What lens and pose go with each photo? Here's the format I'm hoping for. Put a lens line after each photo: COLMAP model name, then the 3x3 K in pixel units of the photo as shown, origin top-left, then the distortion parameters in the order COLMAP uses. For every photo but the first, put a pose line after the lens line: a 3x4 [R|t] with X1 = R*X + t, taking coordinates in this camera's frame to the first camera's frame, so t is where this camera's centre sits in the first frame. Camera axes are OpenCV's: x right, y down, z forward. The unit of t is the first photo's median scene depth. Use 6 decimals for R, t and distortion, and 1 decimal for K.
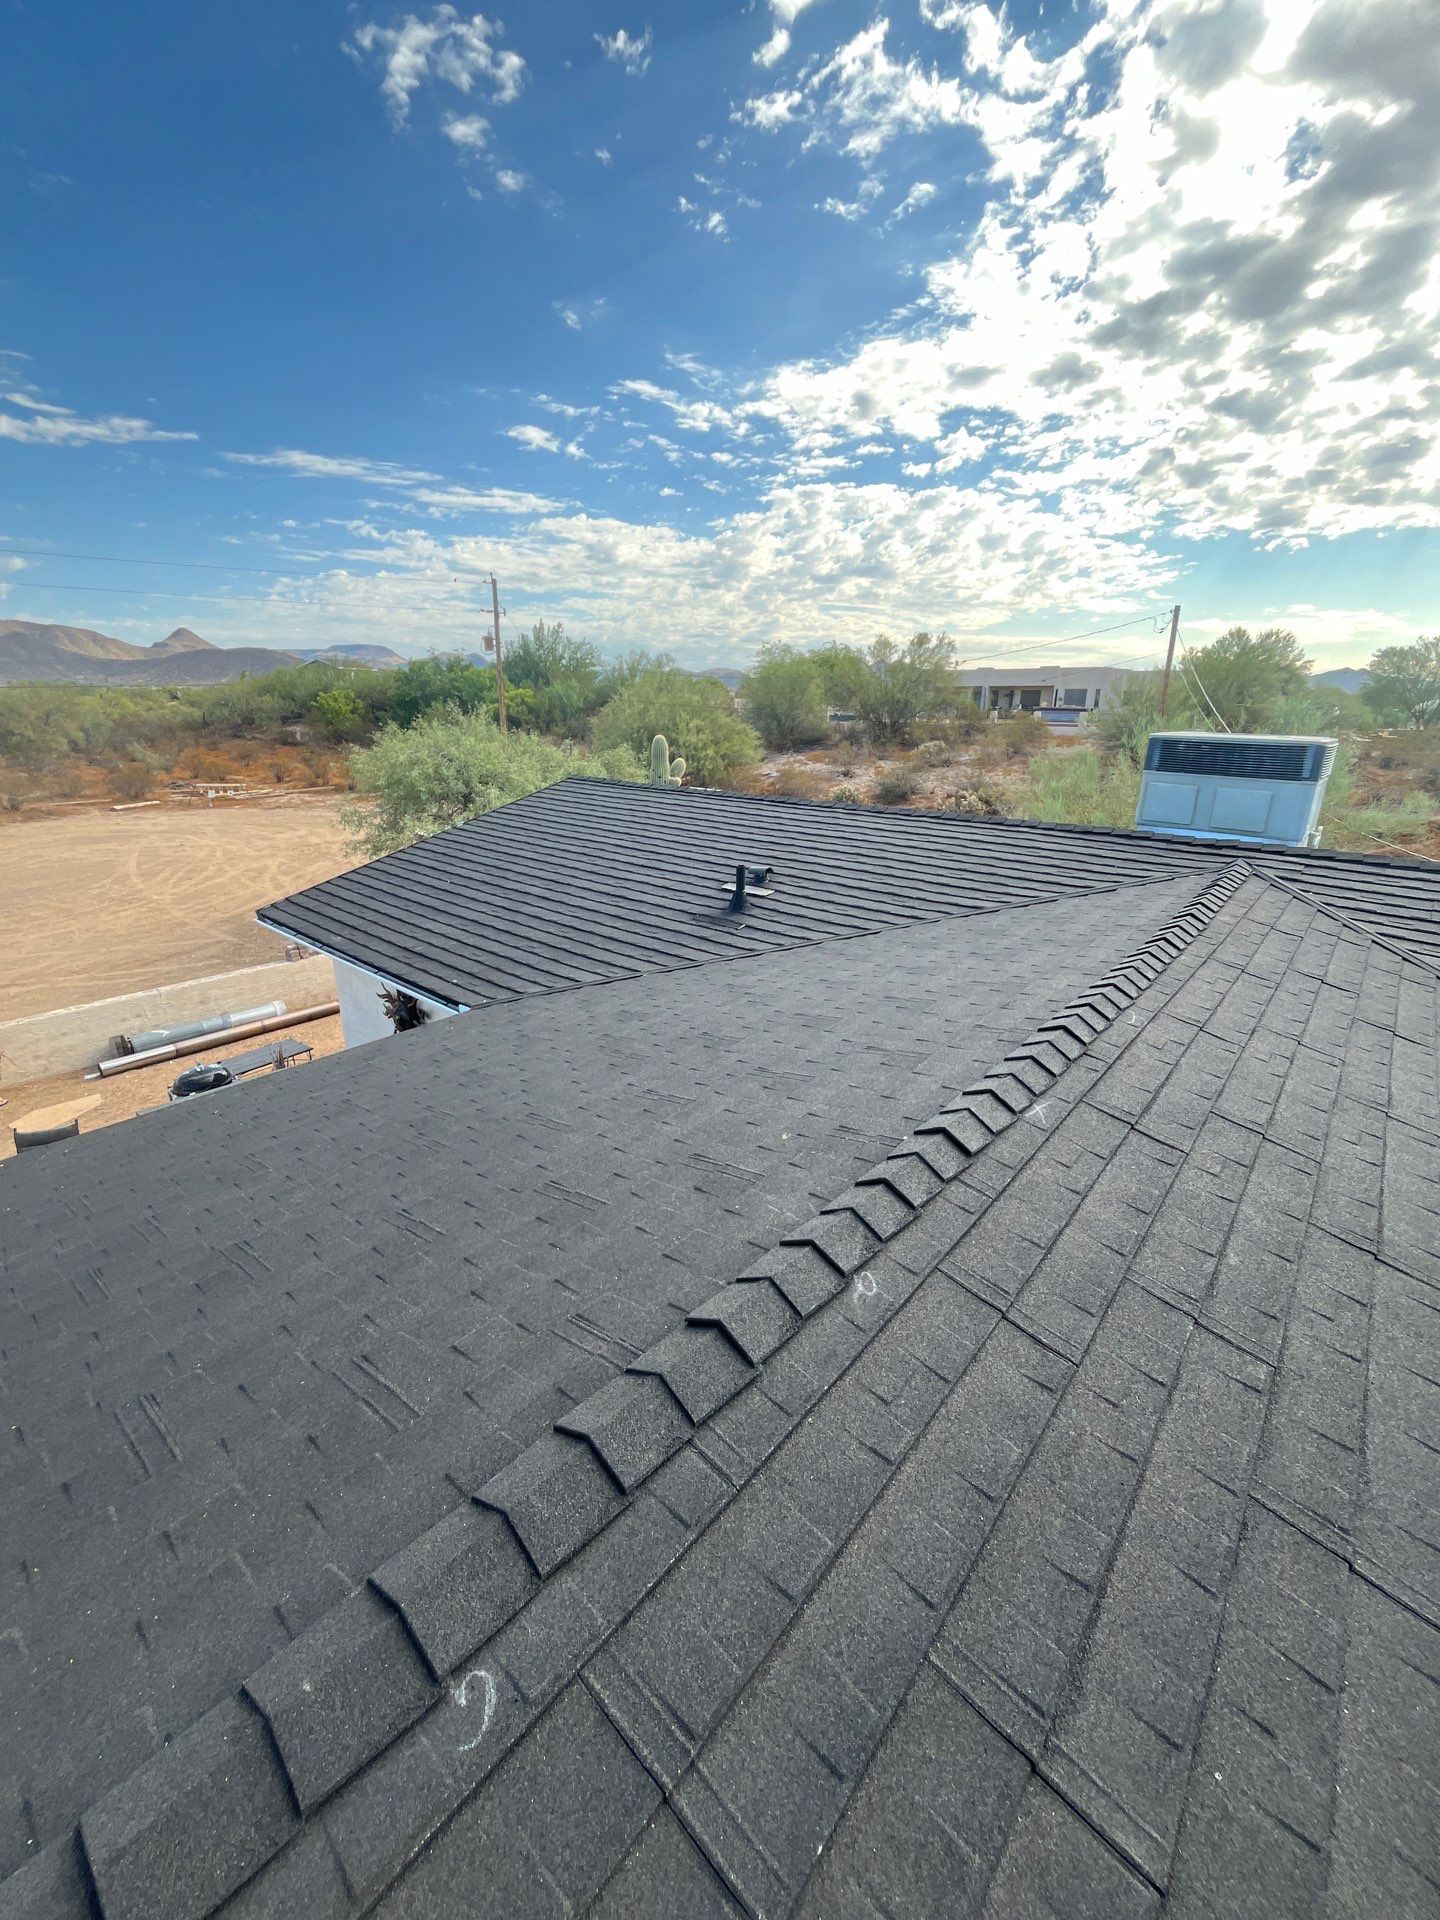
lens RADIAL K [[773.0, 0, 723.6], [0, 773.0, 967.7], [0, 0, 1]] dist [-0.003279, -0.000302]
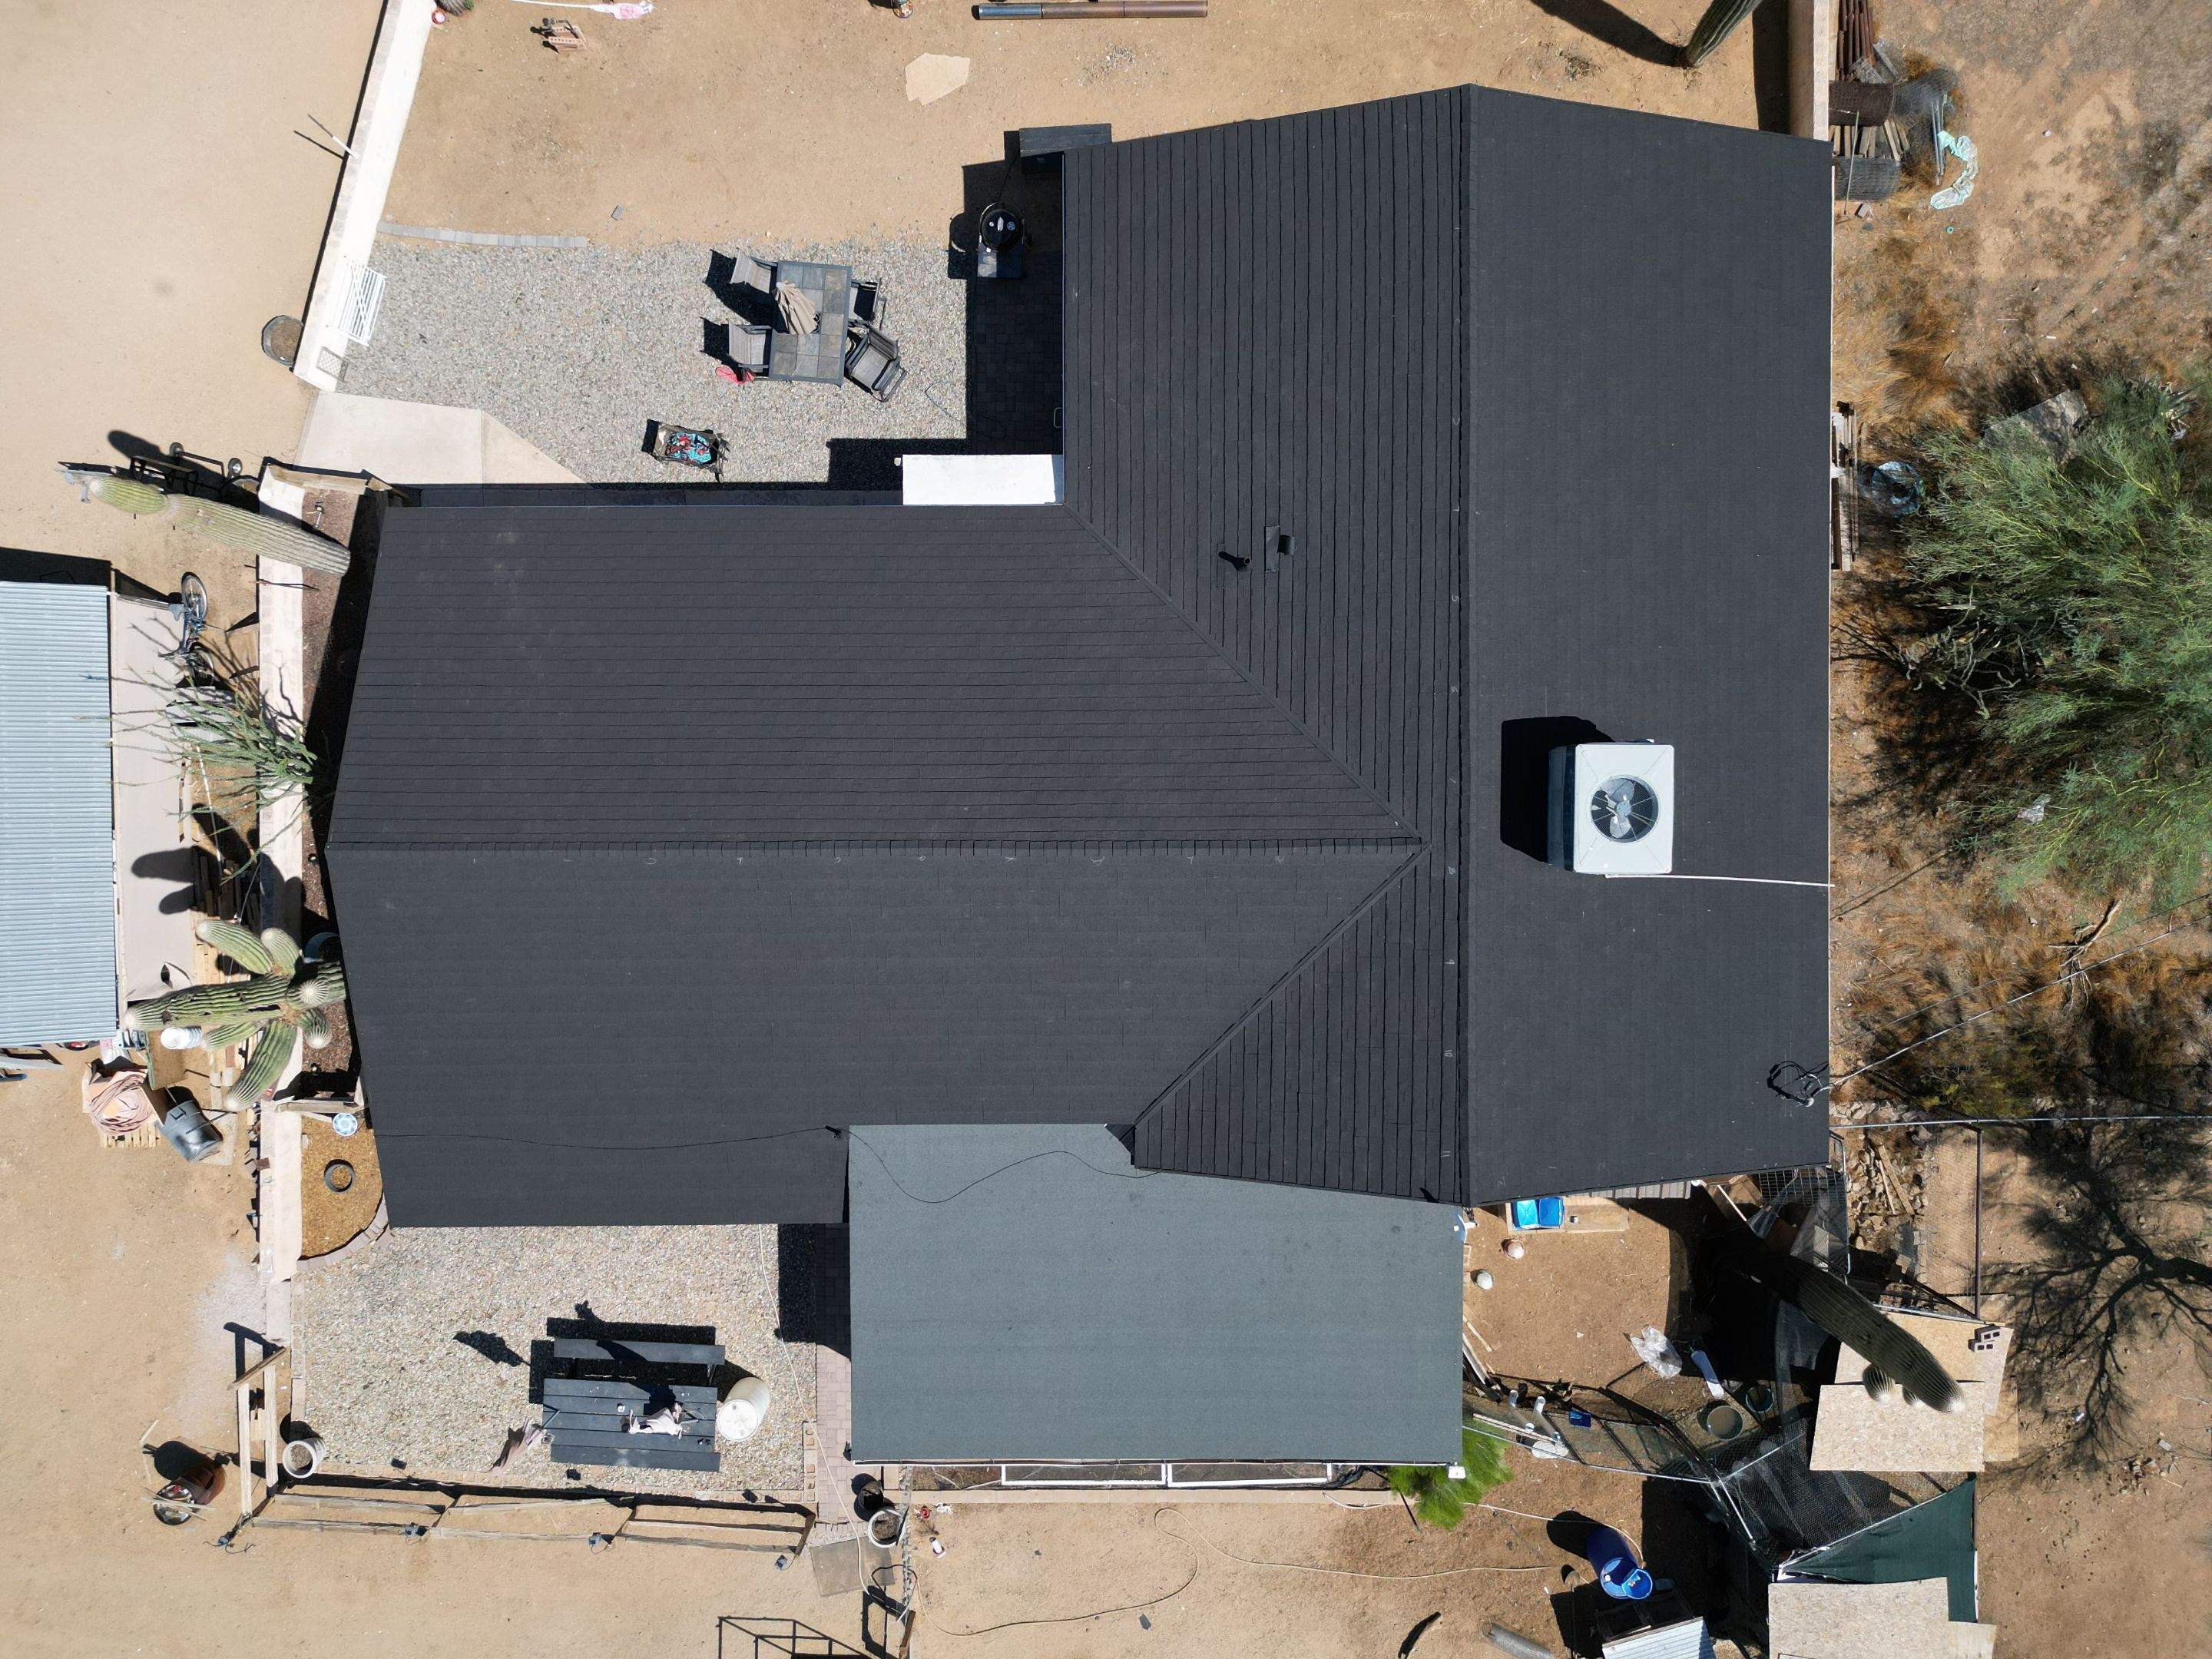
lens RADIAL K [[1564.4, 0, 1105.1], [0, 1564.4, 820.9], [0, 0, 1]] dist [0.059511, -0.063055]
pose [[0.650368, 0.759564, -0.009180, 0.068875], [-0.223794, 0.203142, 0.953231, -0.776472], [0.725905, -0.617897, 0.302103, -0.091411]]
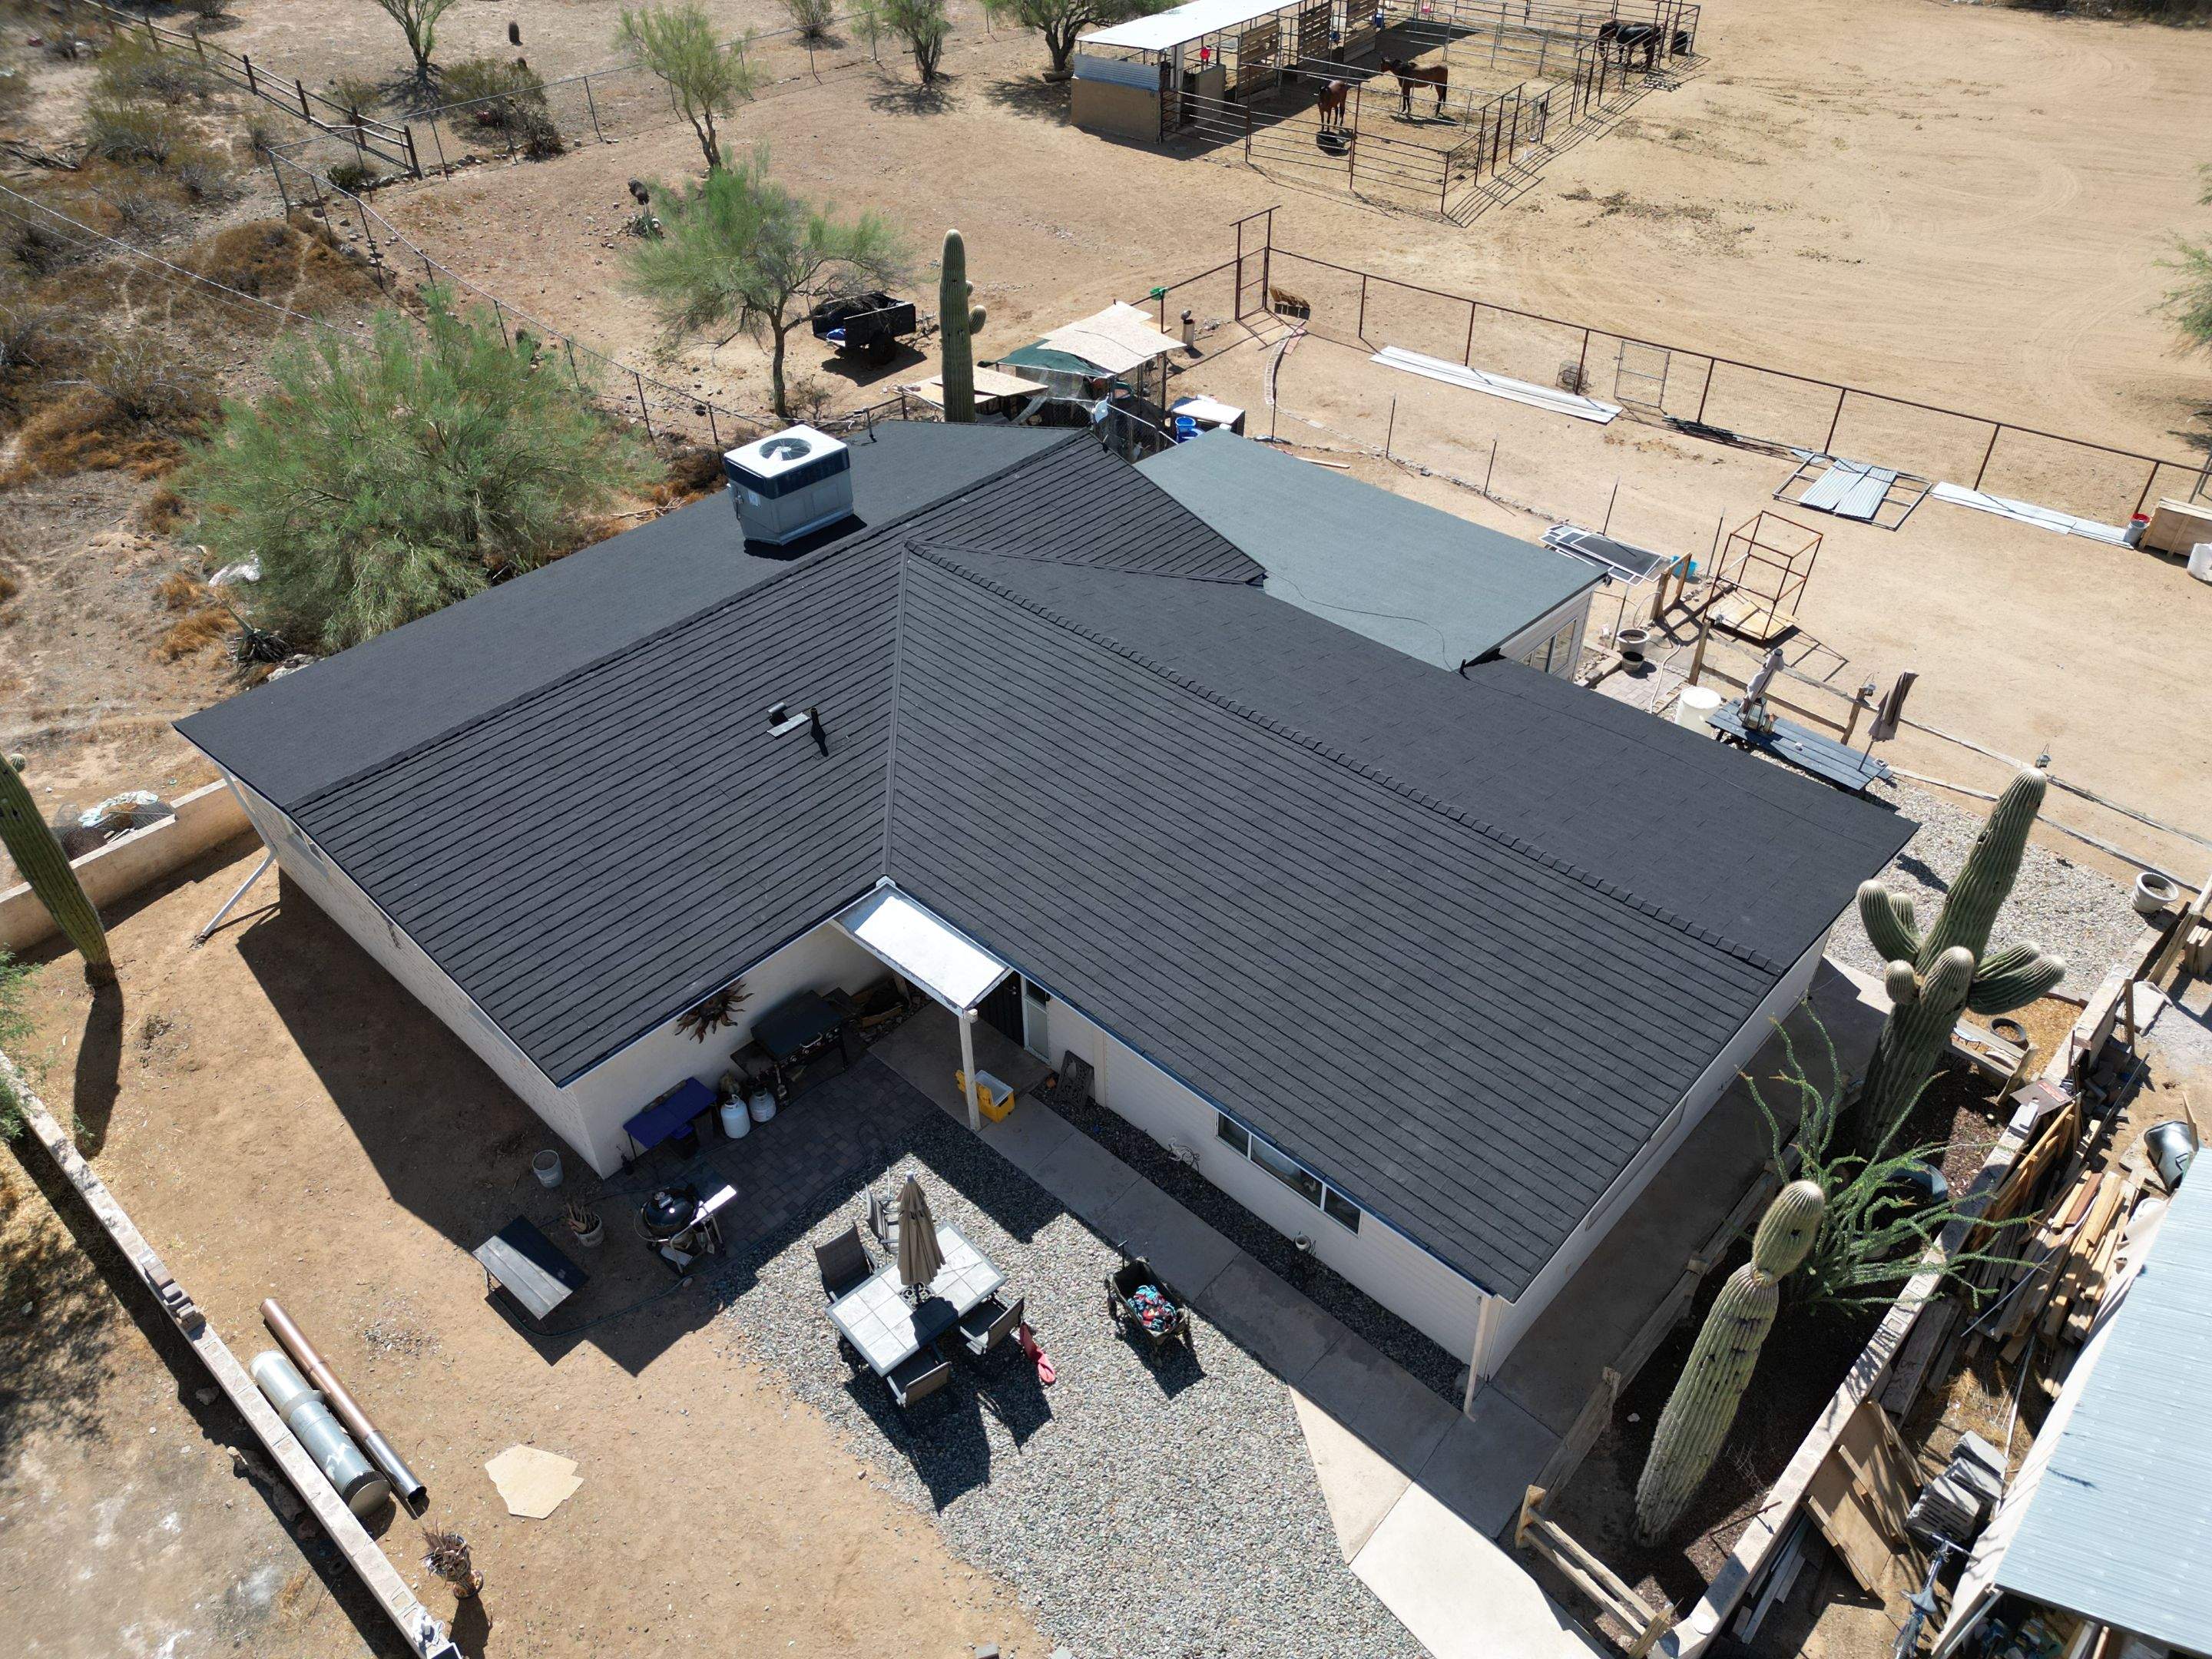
lens RADIAL K [[1554.5, 0, 1110.6], [0, 1554.5, 827.4], [0, 0, 1]] dist [0.062402, -0.056962]
pose [[0.043575, -0.640882, 0.766402, -0.679933], [0.335647, 0.731932, 0.592973, -0.441788], [-0.940980, 0.231401, 0.247004, -0.054705]]
